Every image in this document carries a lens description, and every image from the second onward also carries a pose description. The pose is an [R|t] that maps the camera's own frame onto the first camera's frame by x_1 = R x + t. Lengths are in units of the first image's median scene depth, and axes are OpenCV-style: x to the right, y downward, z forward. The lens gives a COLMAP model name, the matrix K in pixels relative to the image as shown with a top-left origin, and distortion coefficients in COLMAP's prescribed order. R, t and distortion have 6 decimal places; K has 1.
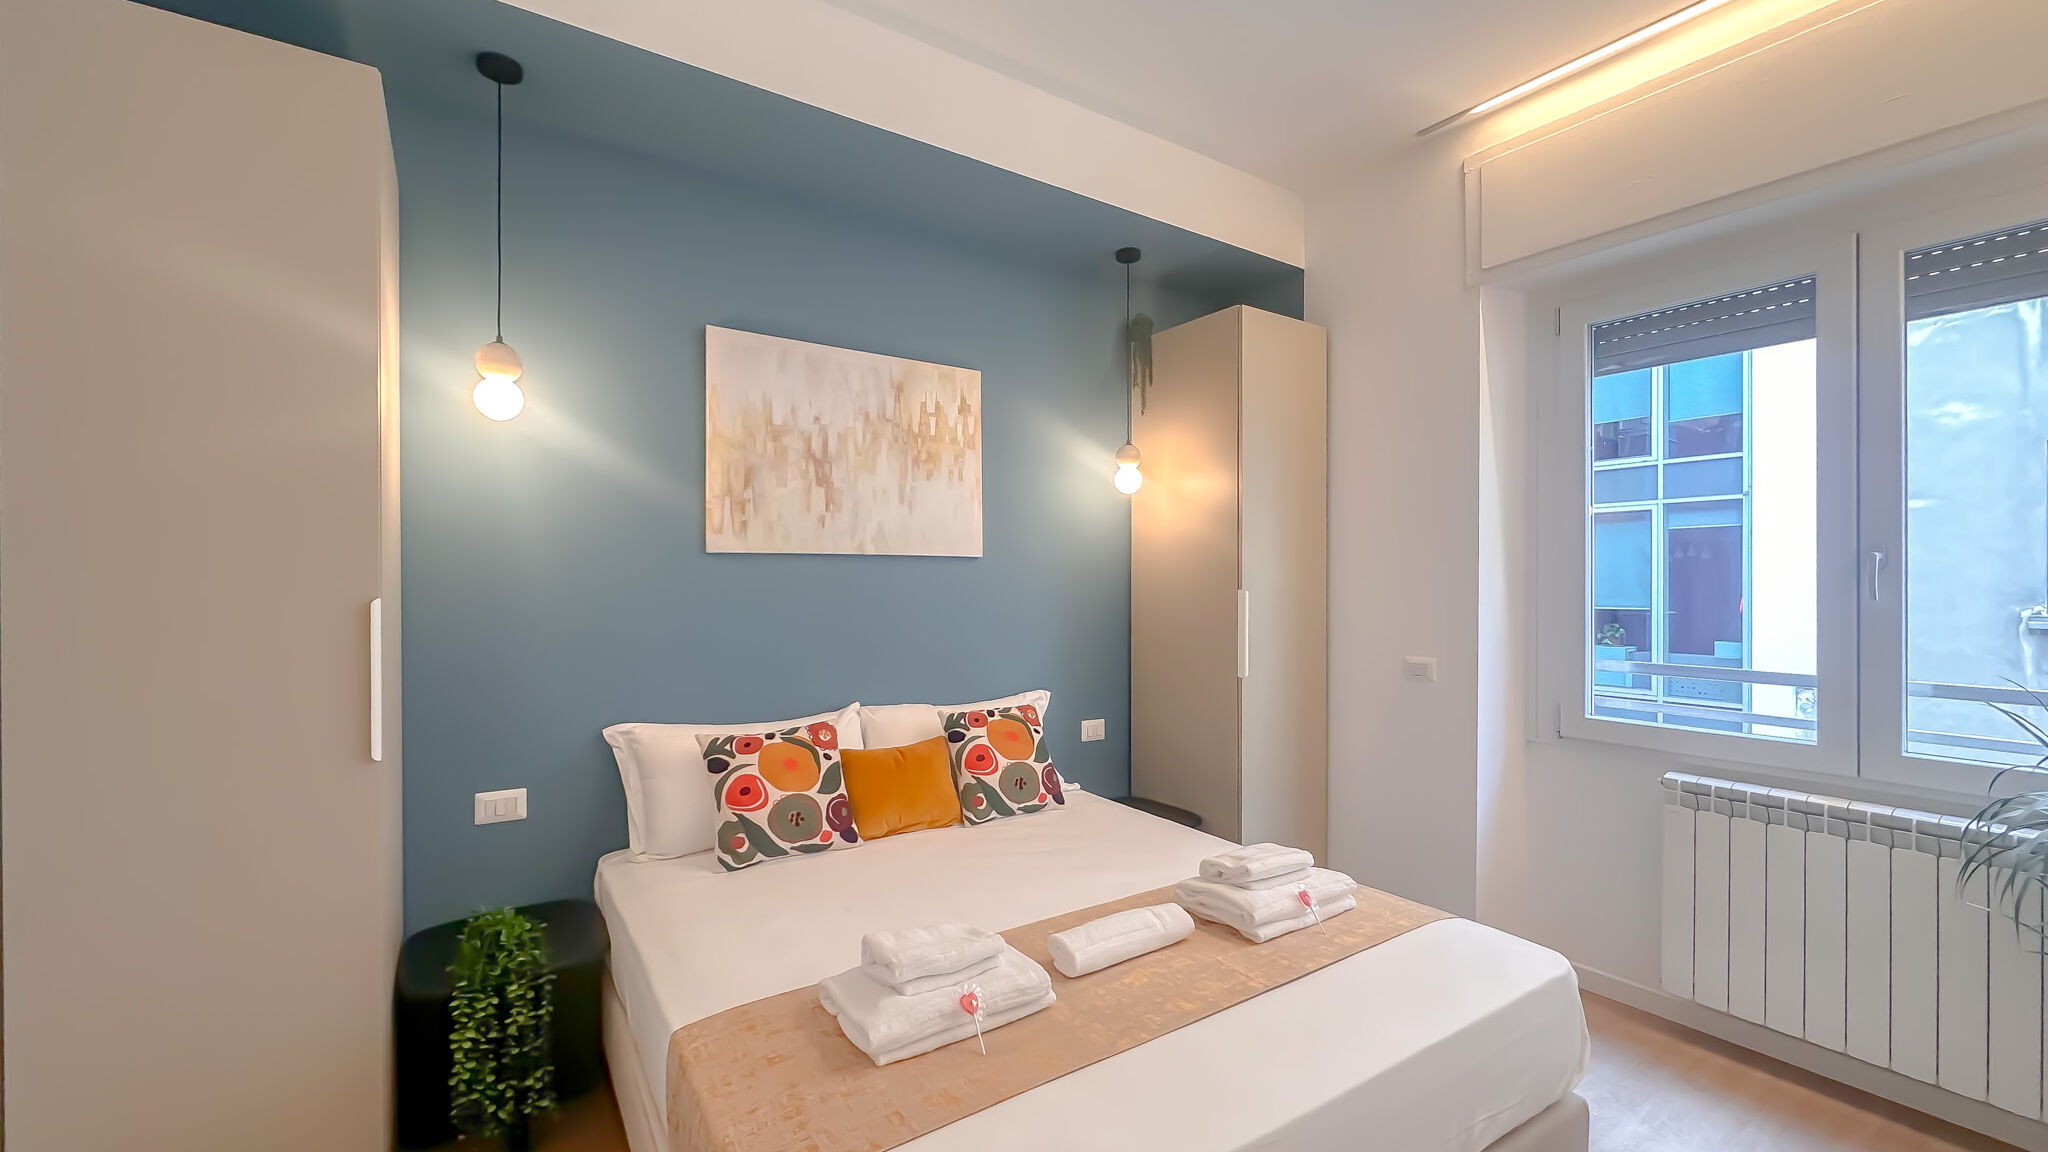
lens RADIAL K [[831.0, 0, 1012.2], [0, 831.0, 582.8], [0, 0, 1]] dist [-0.005963, 0.002166]
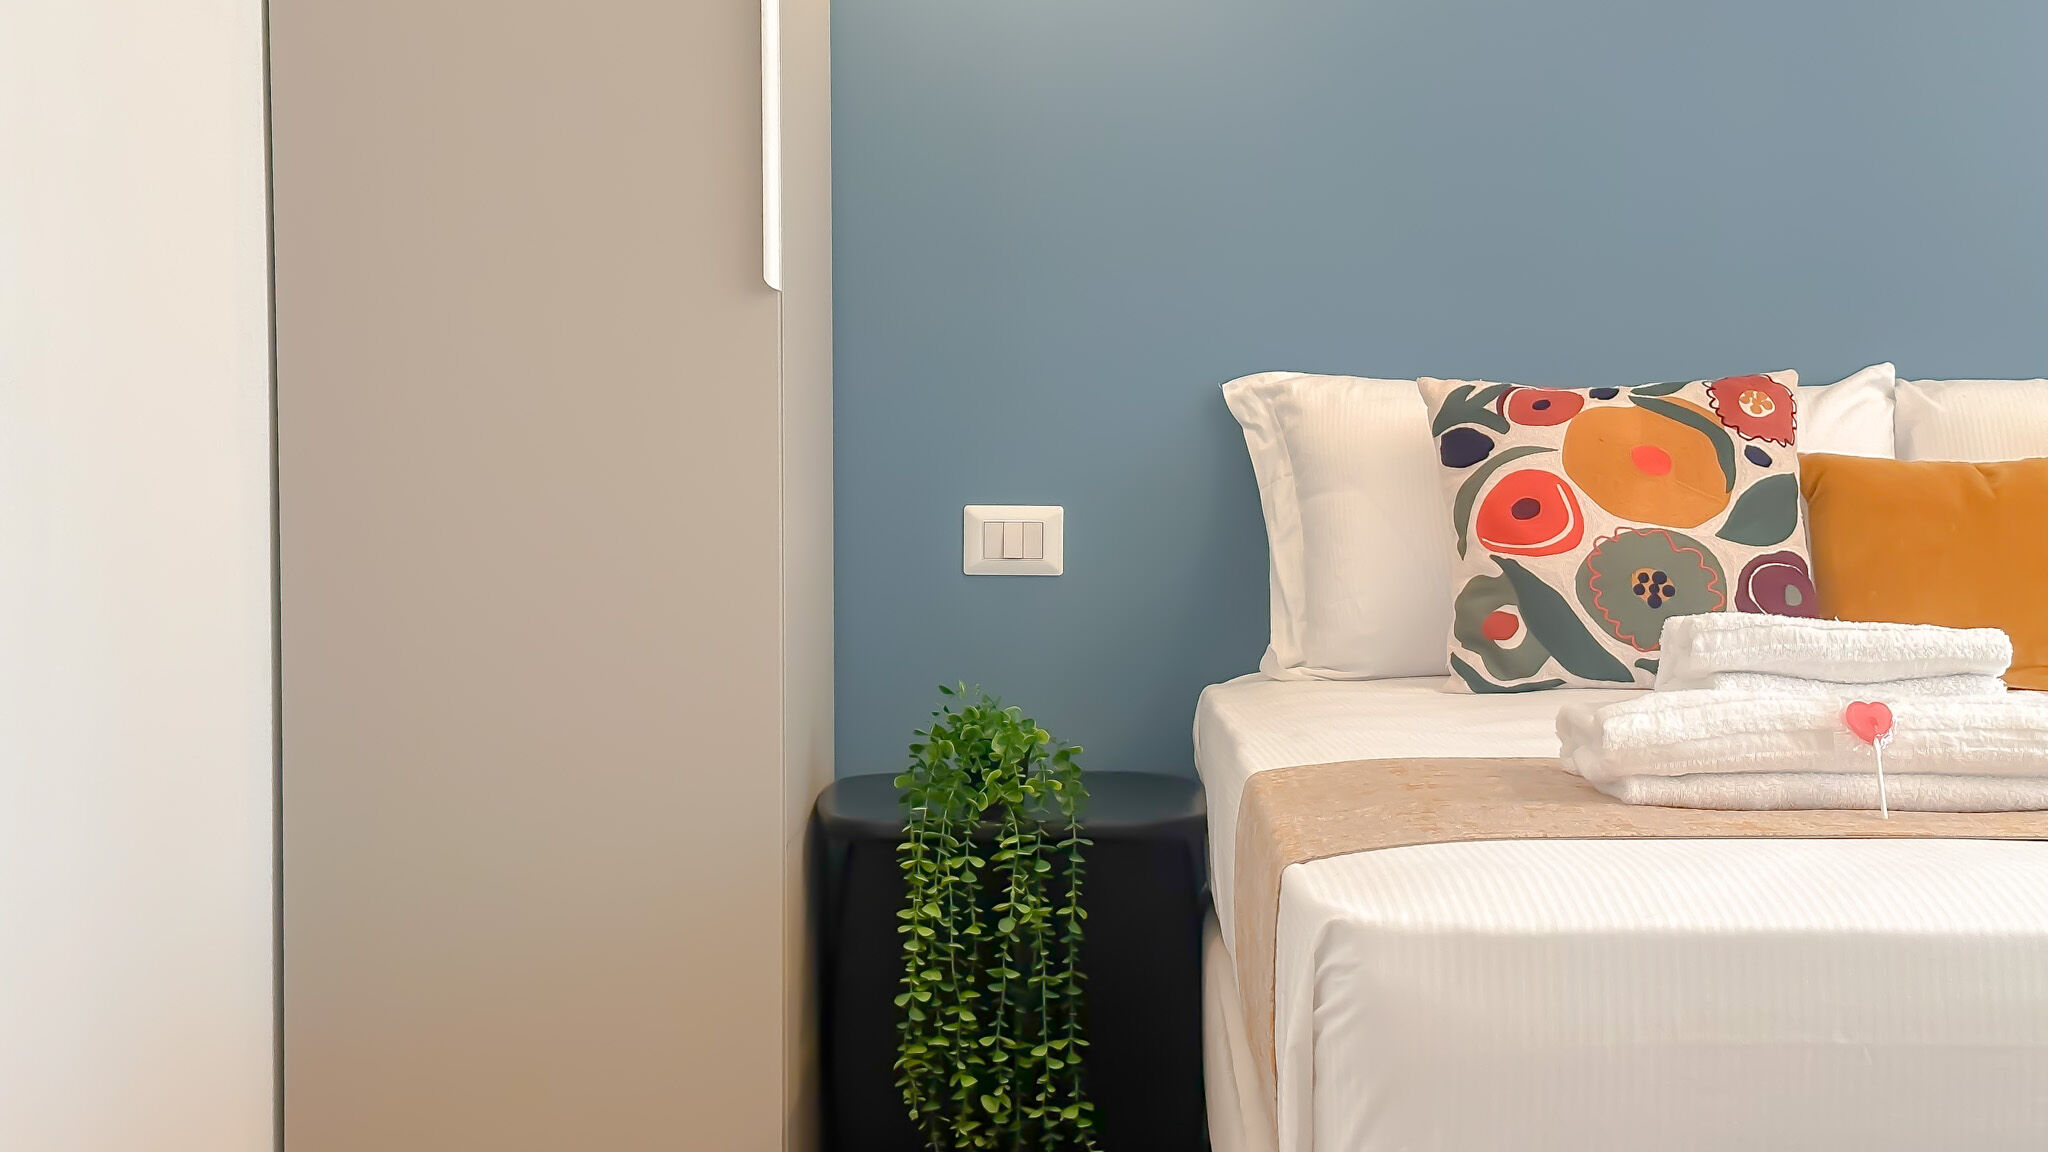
lens RADIAL K [[2835.9, 0, 1023.0], [0, 2835.9, 536.5], [0, 0, 1]] dist [0.112355, 0.000000]
pose [[0.822529, 0.014514, -0.568539, 0.206723], [0.002388, 0.999577, 0.028972, 0.187648], [0.568719, -0.025188, 0.822146, -0.201273]]
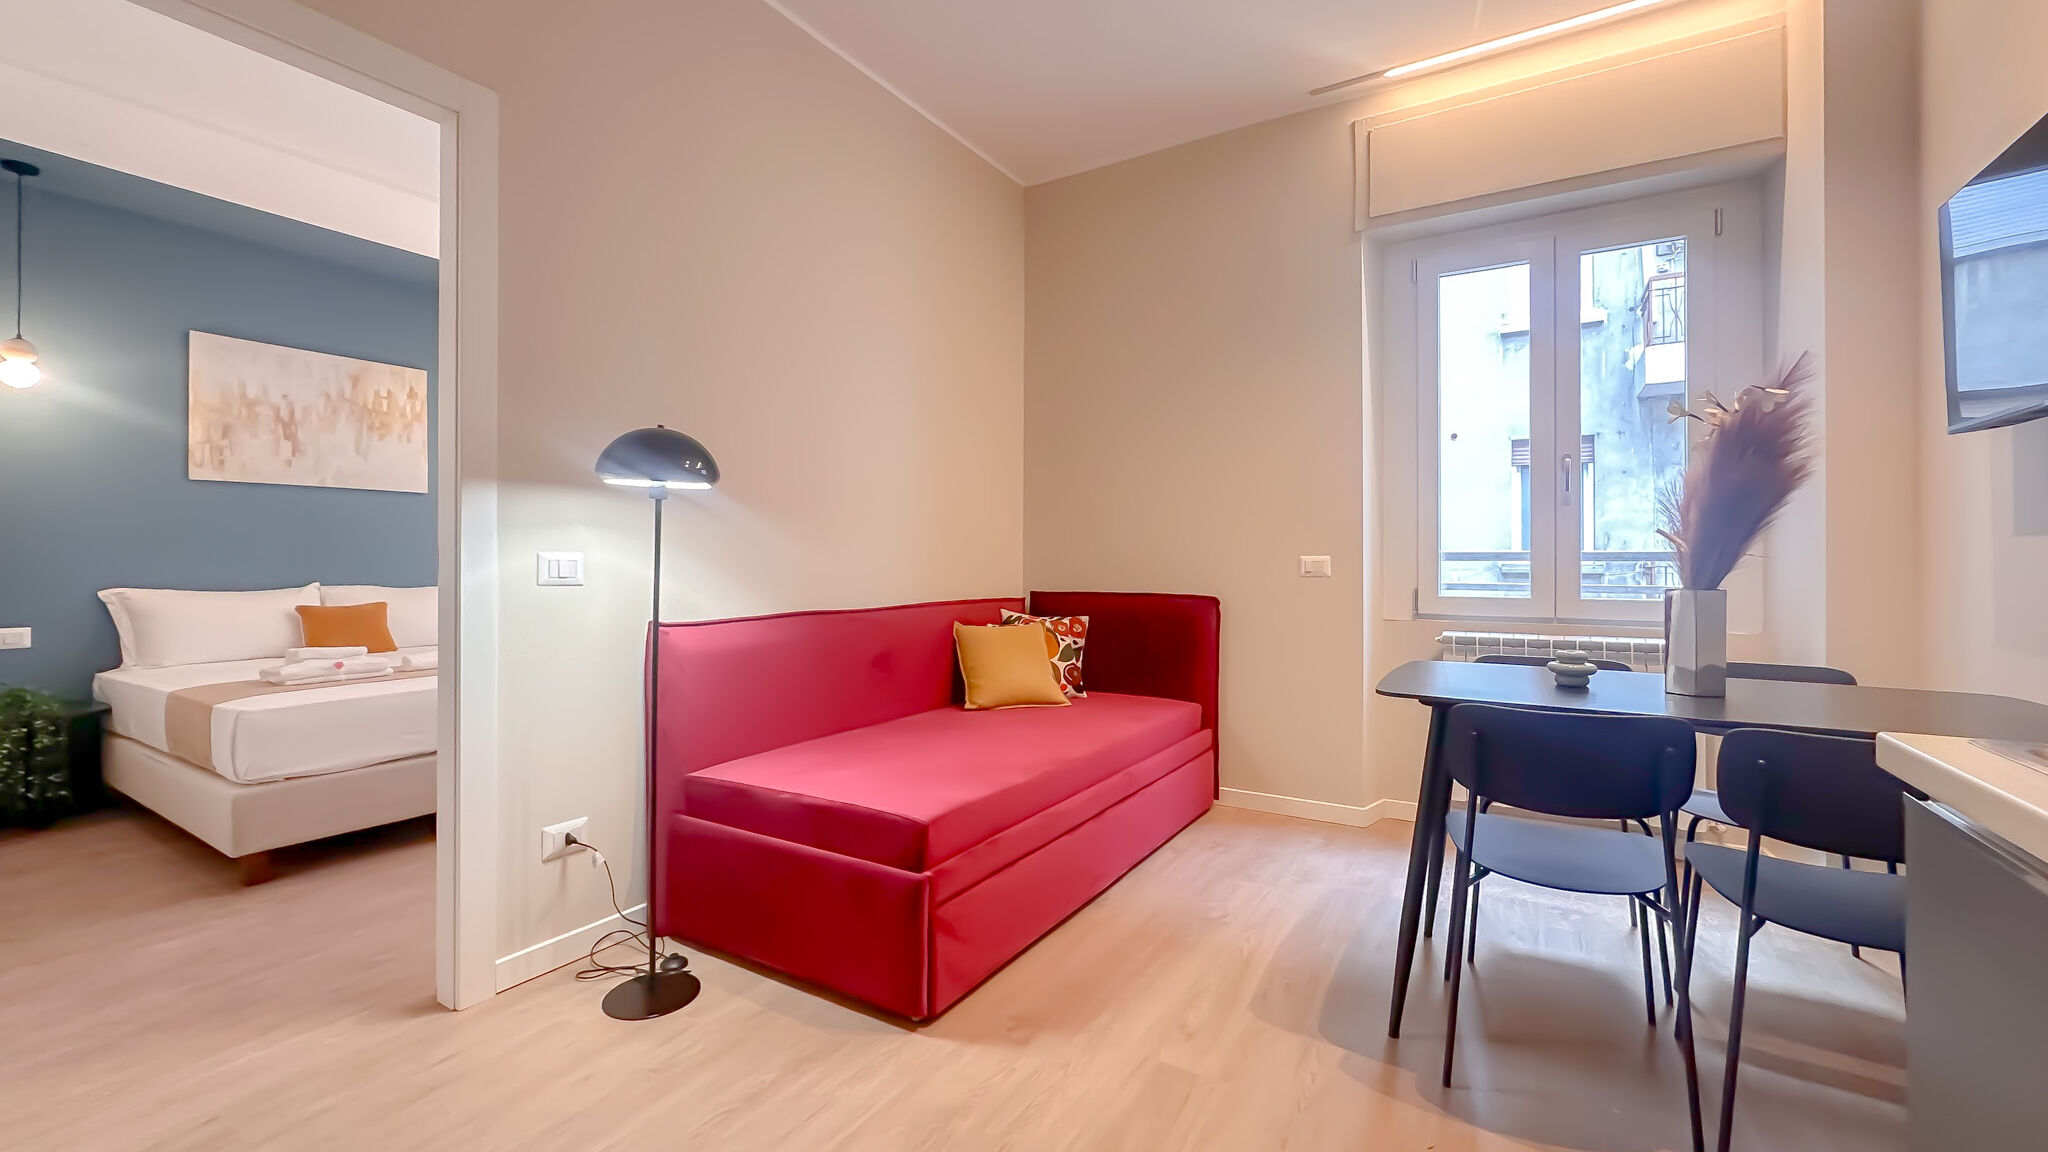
lens RADIAL K [[831.0, 0, 1001.7], [0, 831.0, 557.4], [0, 0, 1]] dist [-0.005963, 0.002166]
pose [[0.911520, 0.000442, 0.411256, 0.345123], [0.002360, 0.999977, -0.006305, 0.113161], [-0.411249, 0.006718, 0.911498, -0.938789]]
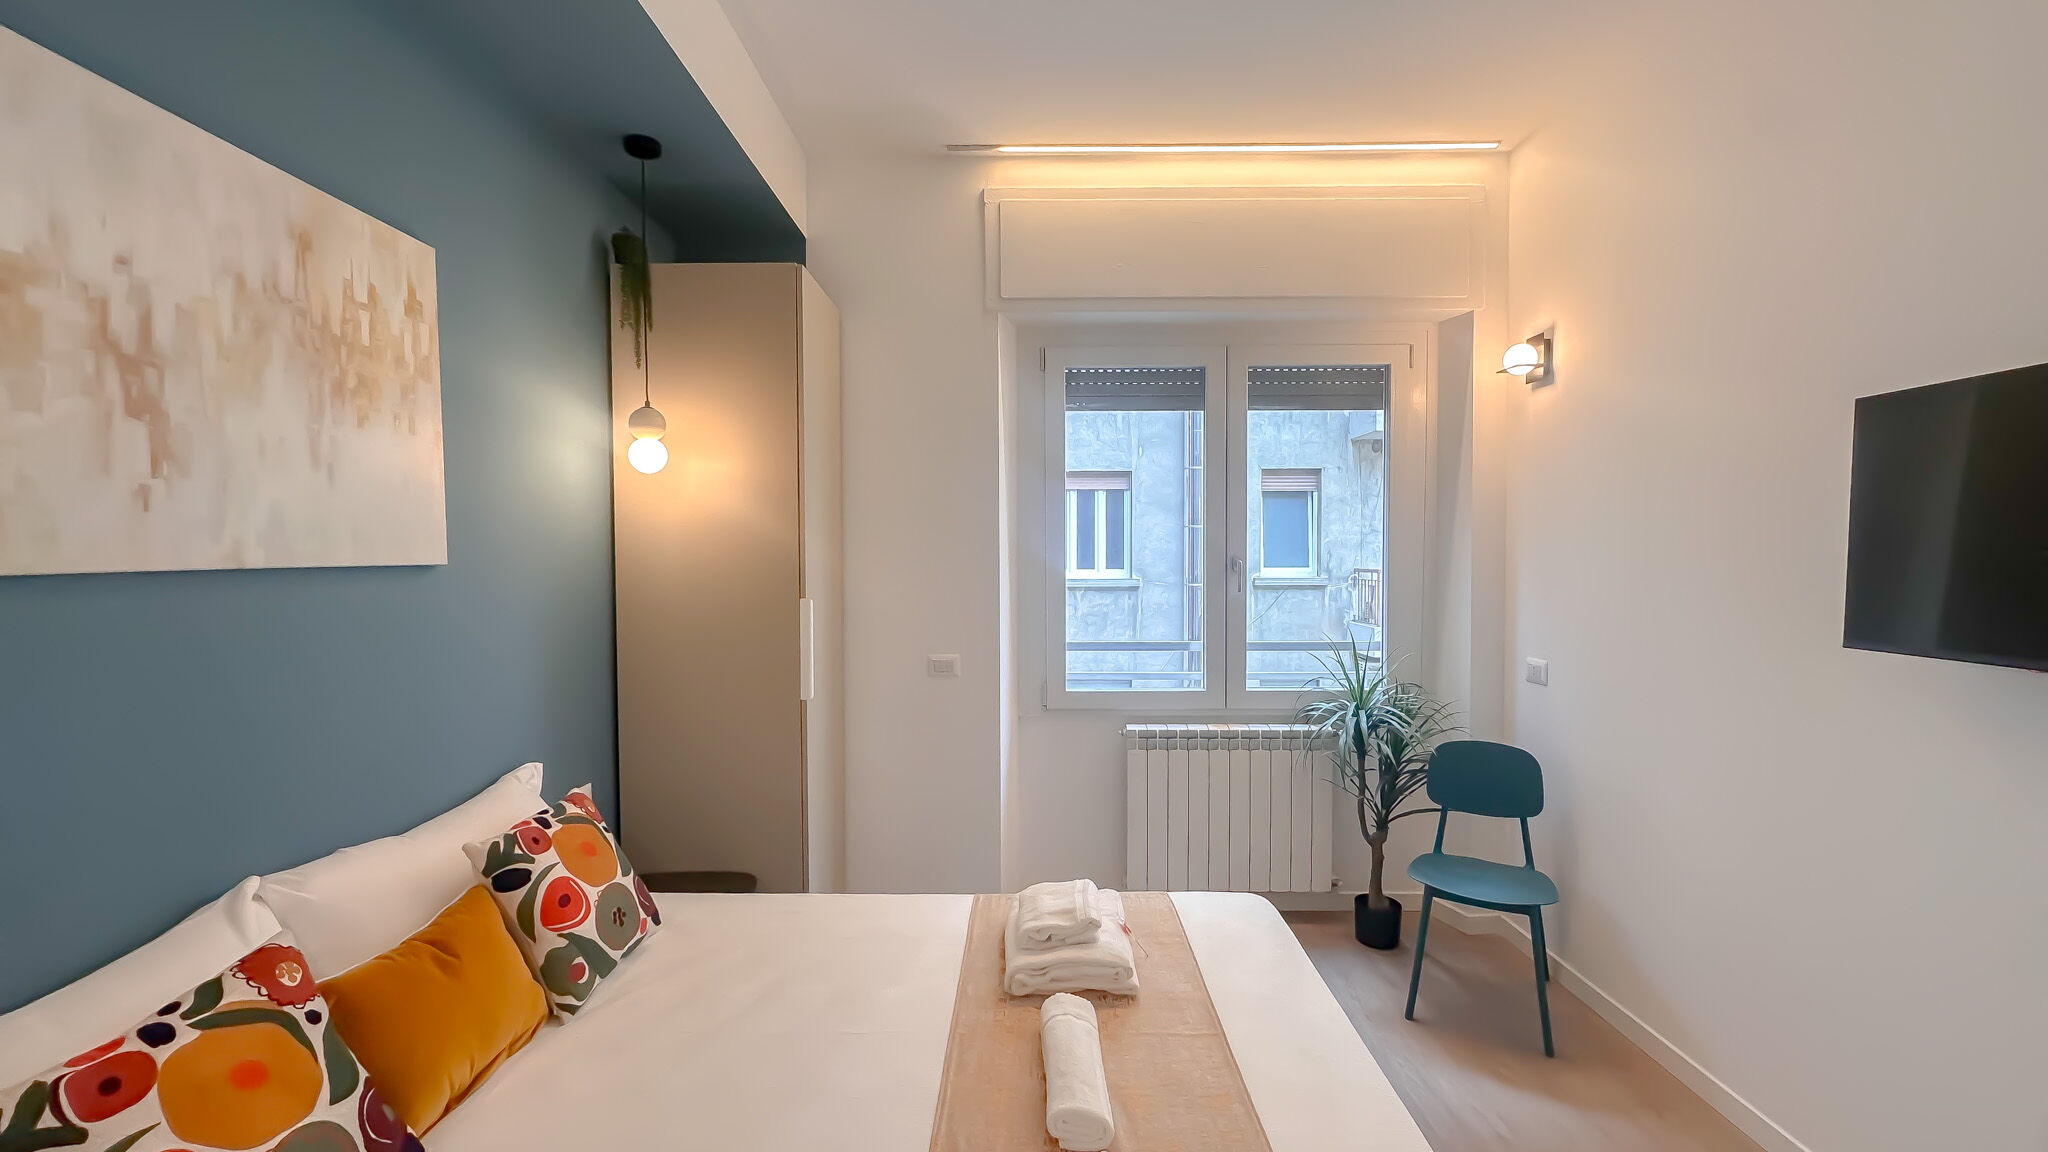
lens RADIAL K [[831.0, 0, 1037.5], [0, 831.0, 572.5], [0, 0, 1]] dist [-0.005963, 0.002166]
pose [[0.549976, -0.024917, 0.834809, -0.346396], [0.007212, 0.999659, 0.025086, -0.043396], [-0.835150, -0.007776, 0.549968, 0.370620]]
